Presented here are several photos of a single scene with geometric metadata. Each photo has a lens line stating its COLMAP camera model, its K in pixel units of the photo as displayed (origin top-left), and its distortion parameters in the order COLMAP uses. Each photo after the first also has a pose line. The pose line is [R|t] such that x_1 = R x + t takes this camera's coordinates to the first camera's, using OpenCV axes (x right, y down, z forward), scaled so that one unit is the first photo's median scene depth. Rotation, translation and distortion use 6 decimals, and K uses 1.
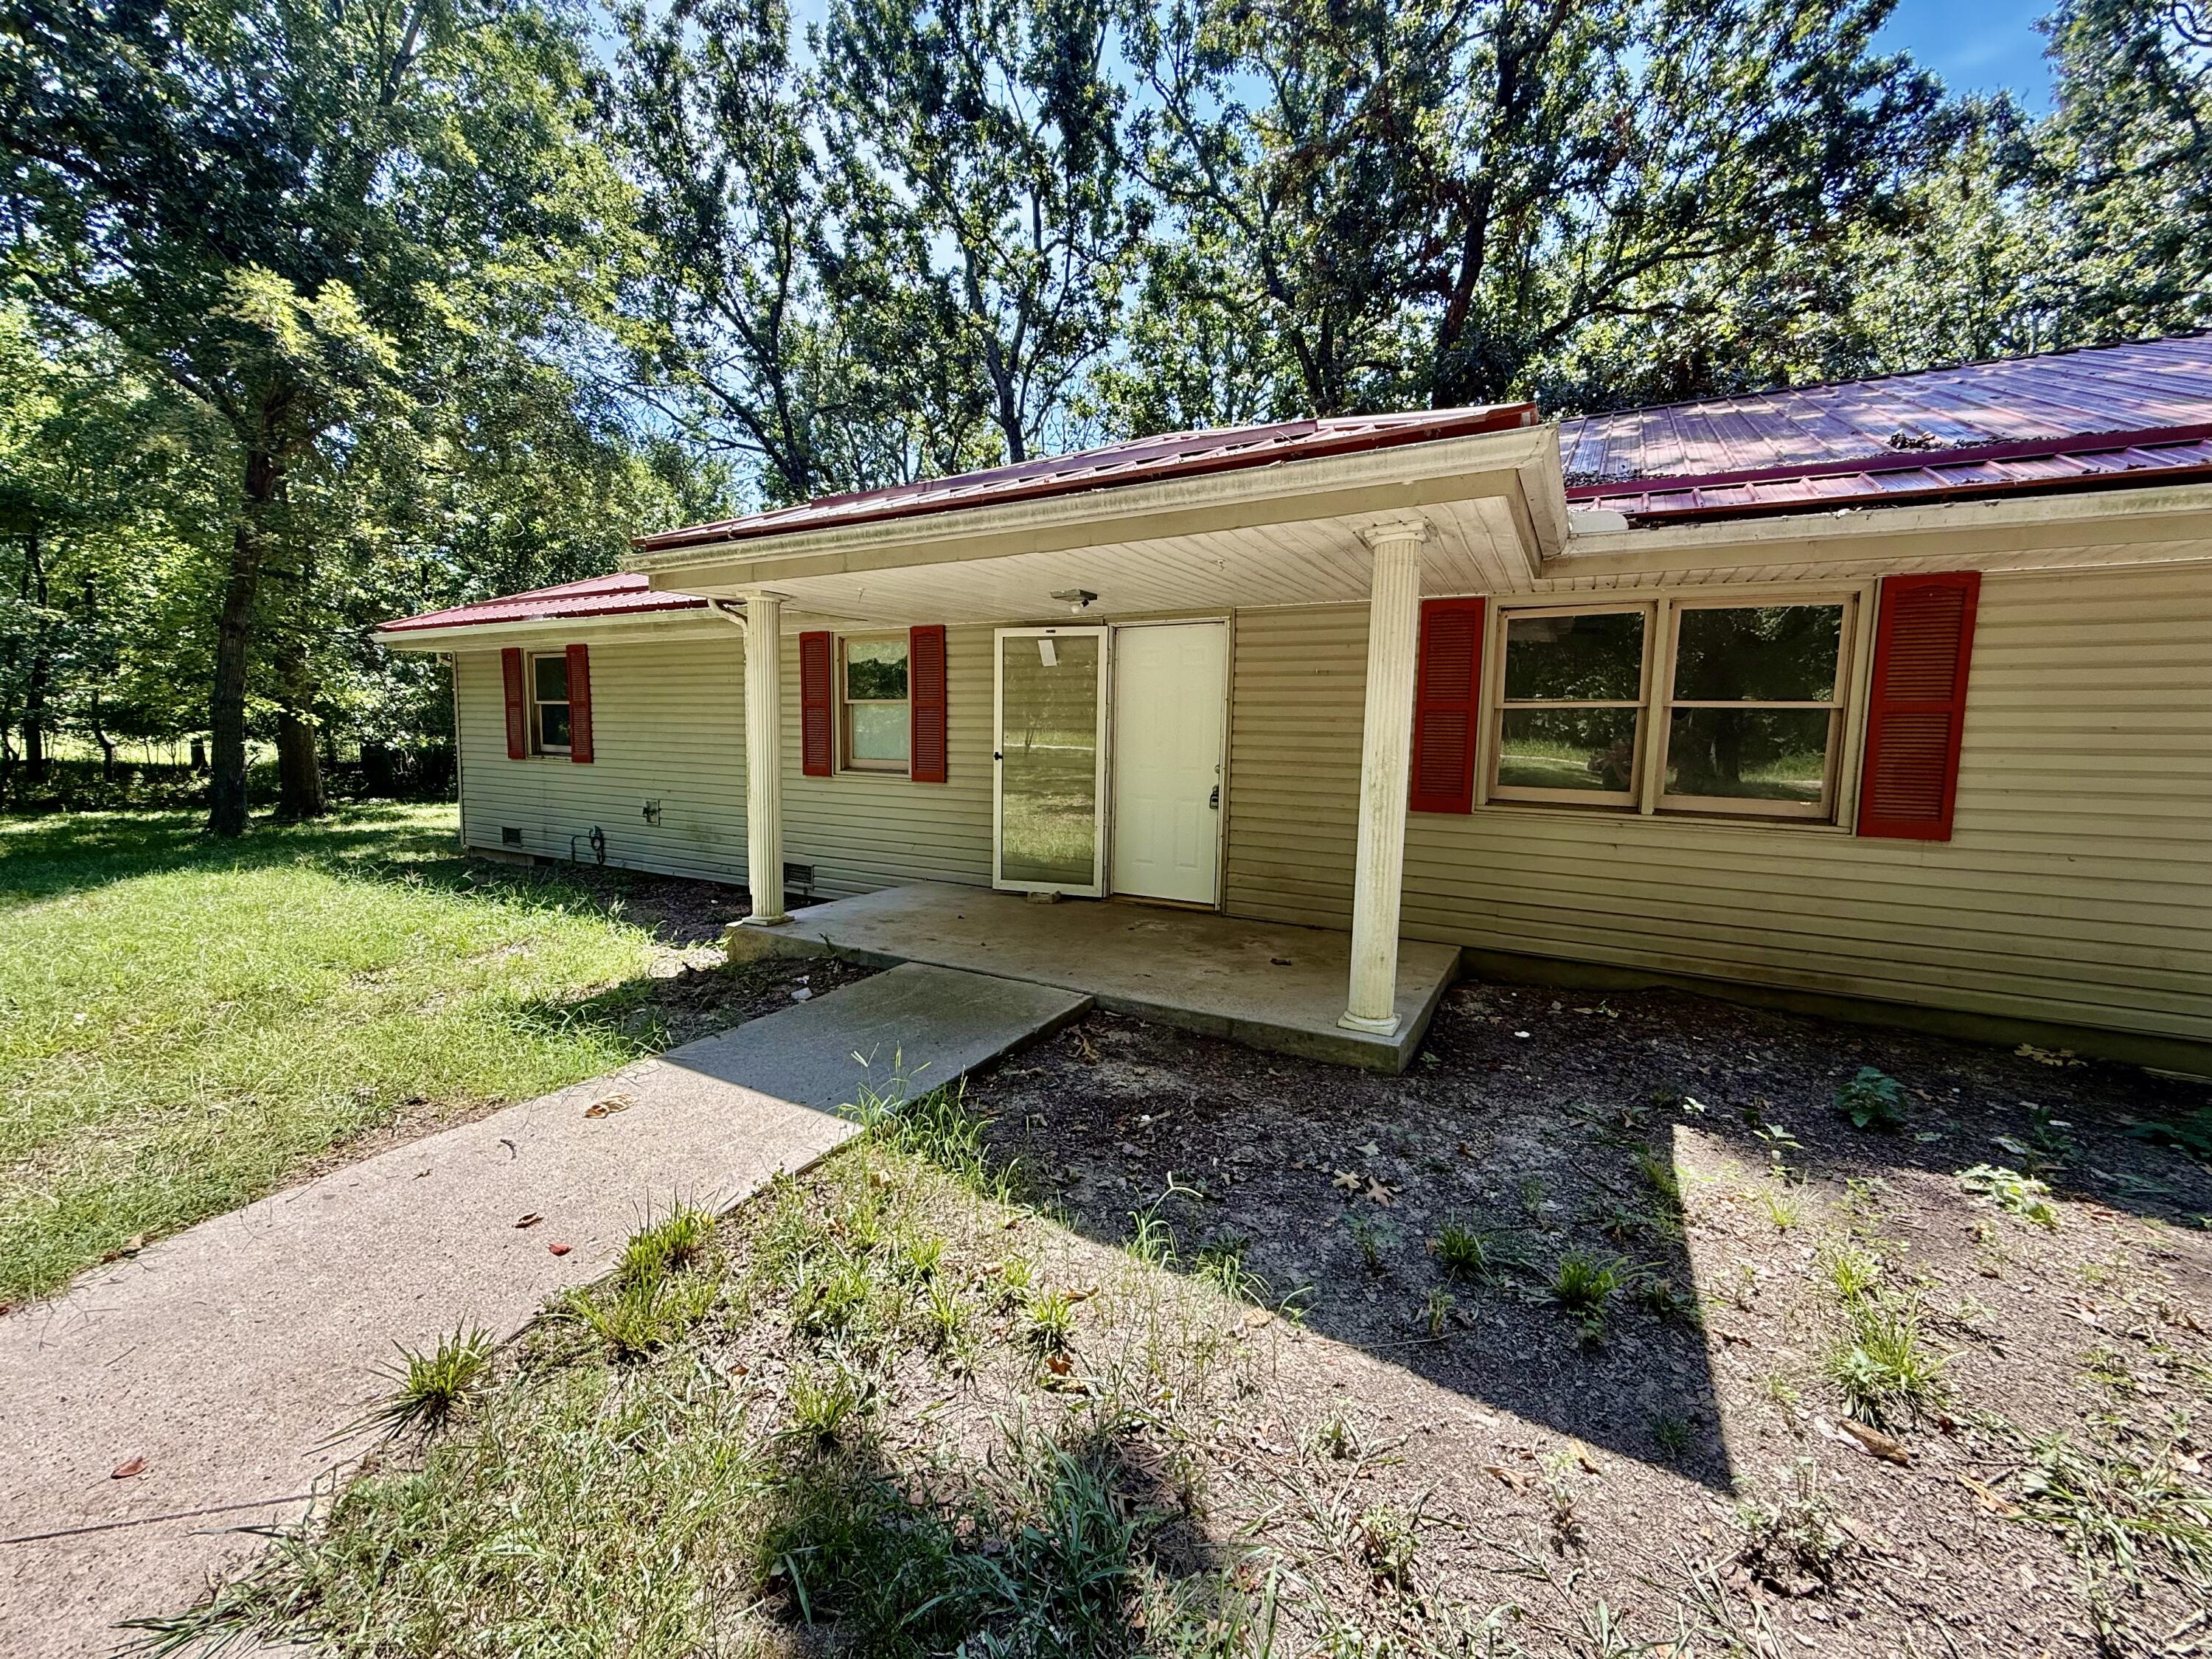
lens RADIAL K [[880.2, 0, 1106.6], [0, 880.2, 821.9], [0, 0, 1]] dist [-0.000092, 0.000179]
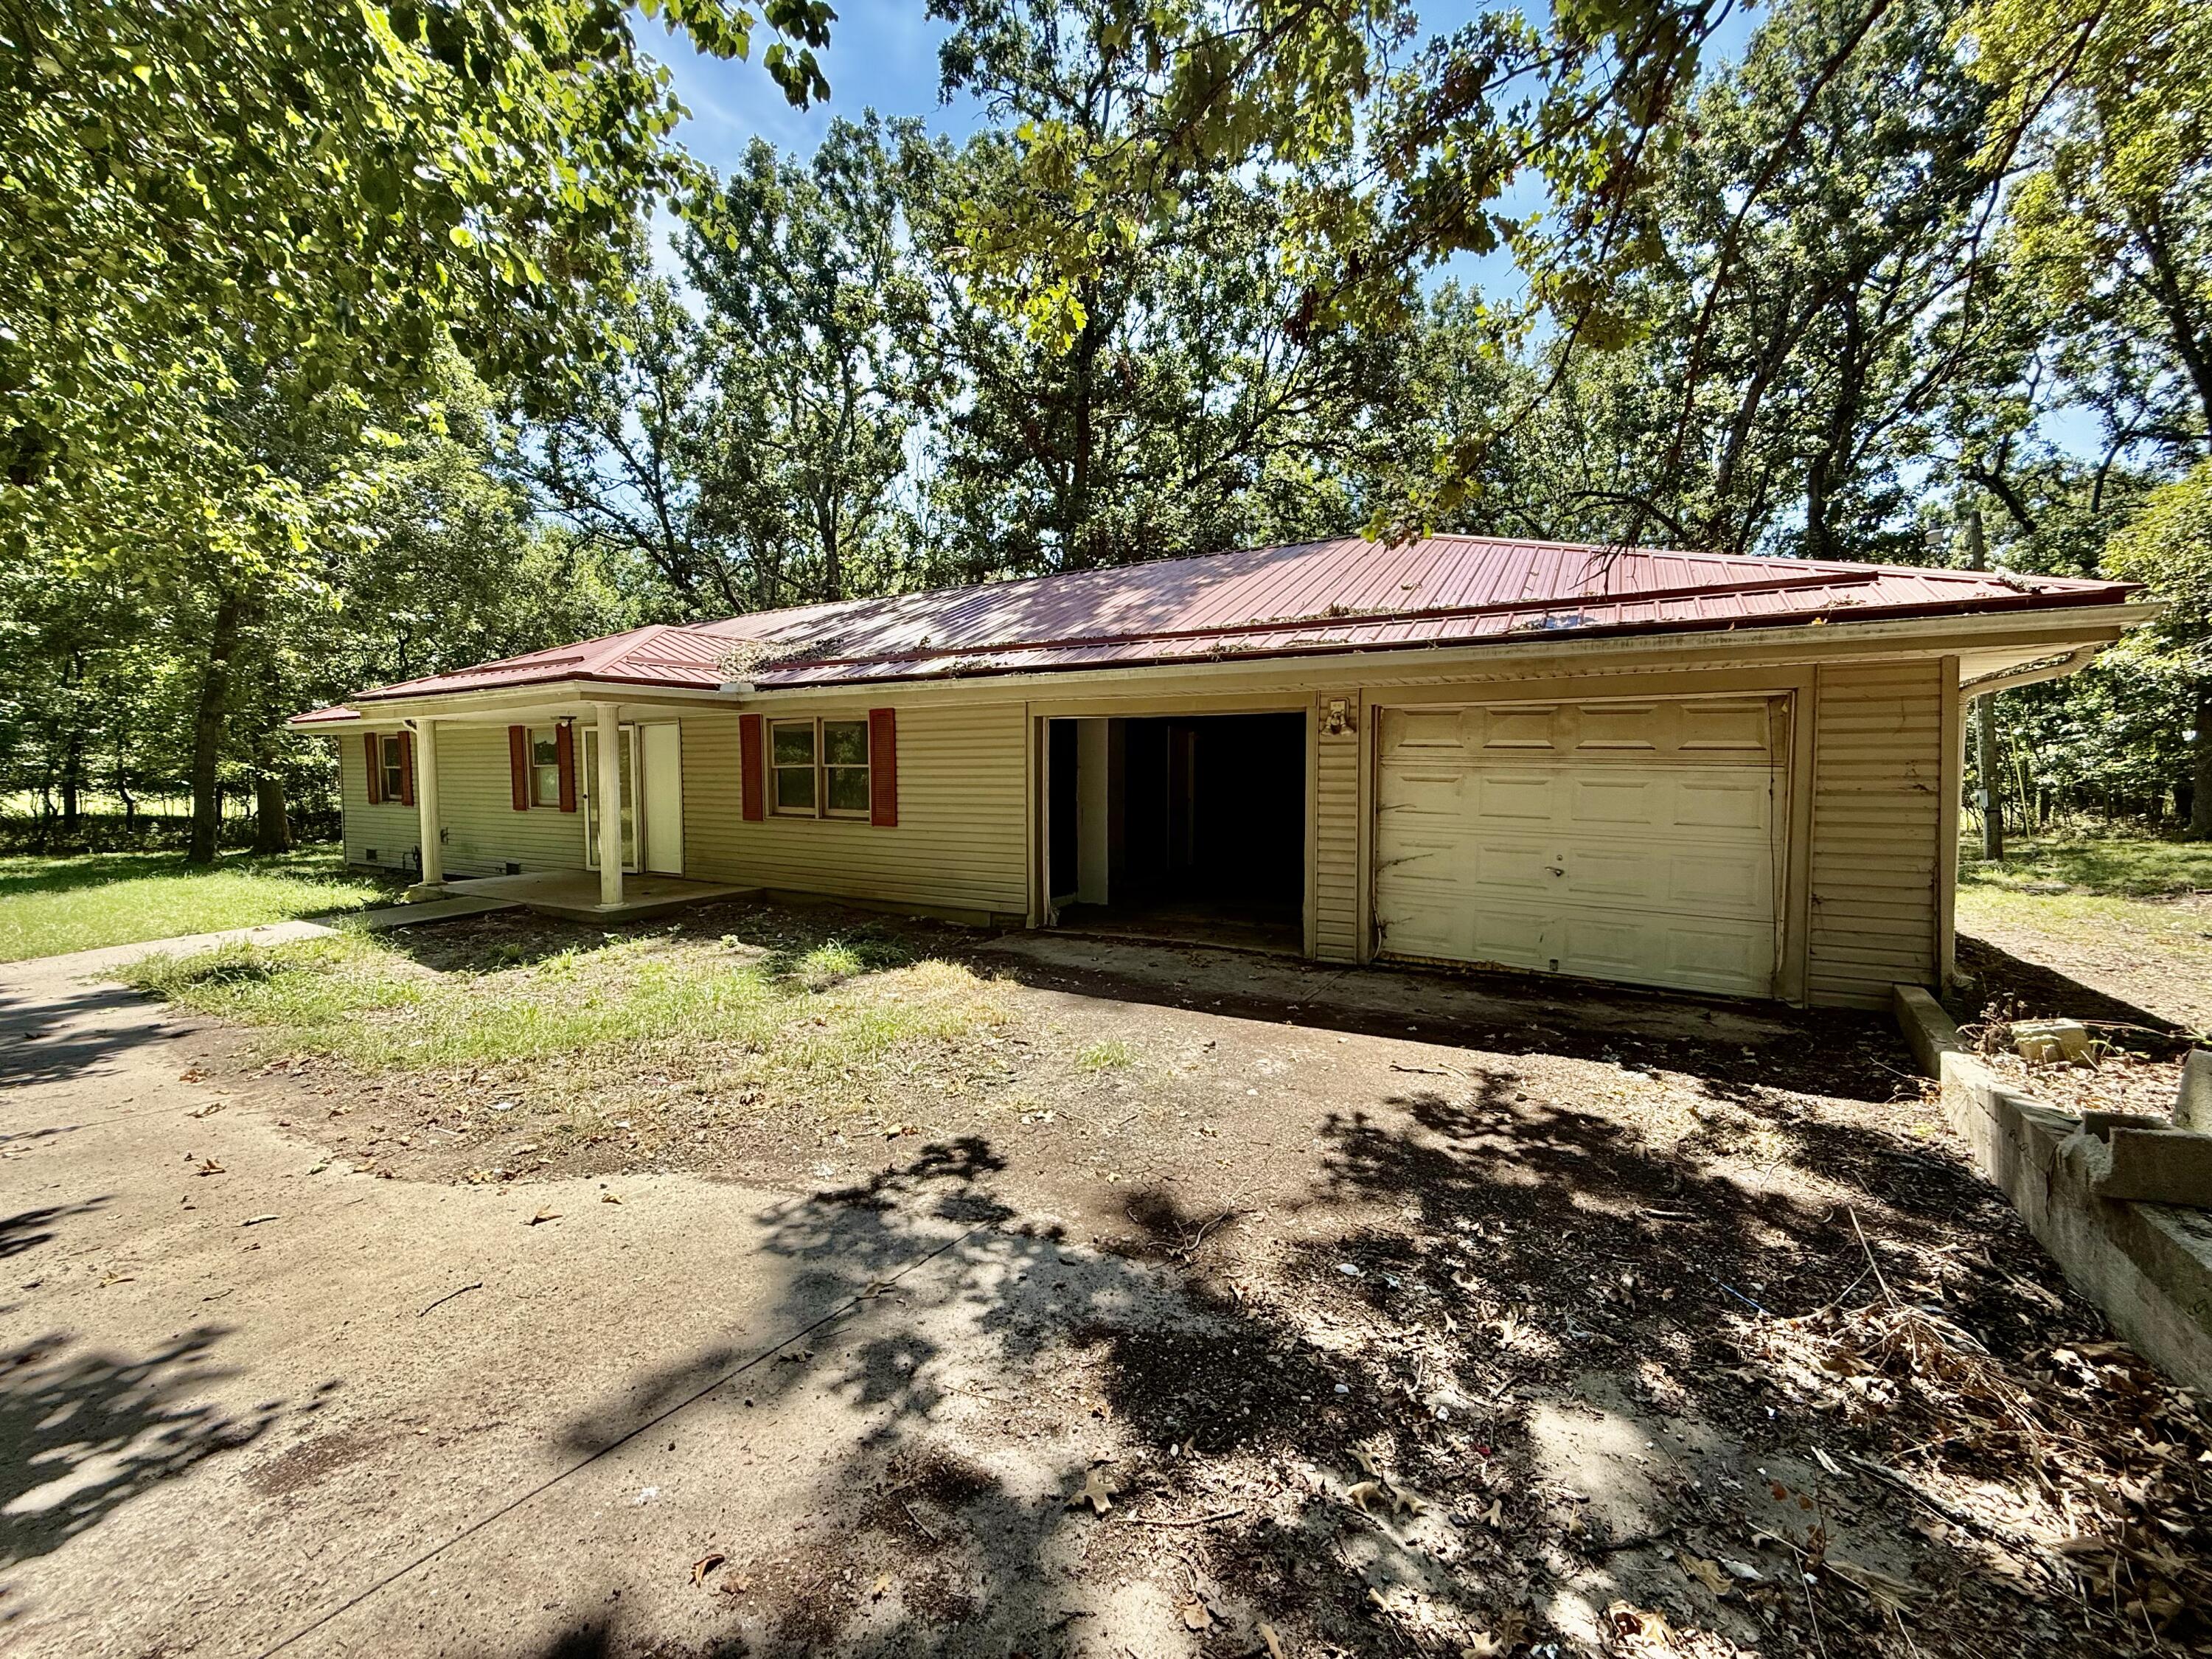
lens RADIAL K [[880.2, 0, 1103.9], [0, 880.2, 830.1], [0, 0, 1]] dist [-0.000092, 0.000179]
pose [[0.999693, -0.015927, -0.018973, 0.316626], [0.015219, 0.999202, -0.036926, 0.025068], [0.019546, 0.036626, 0.999138, -0.253257]]
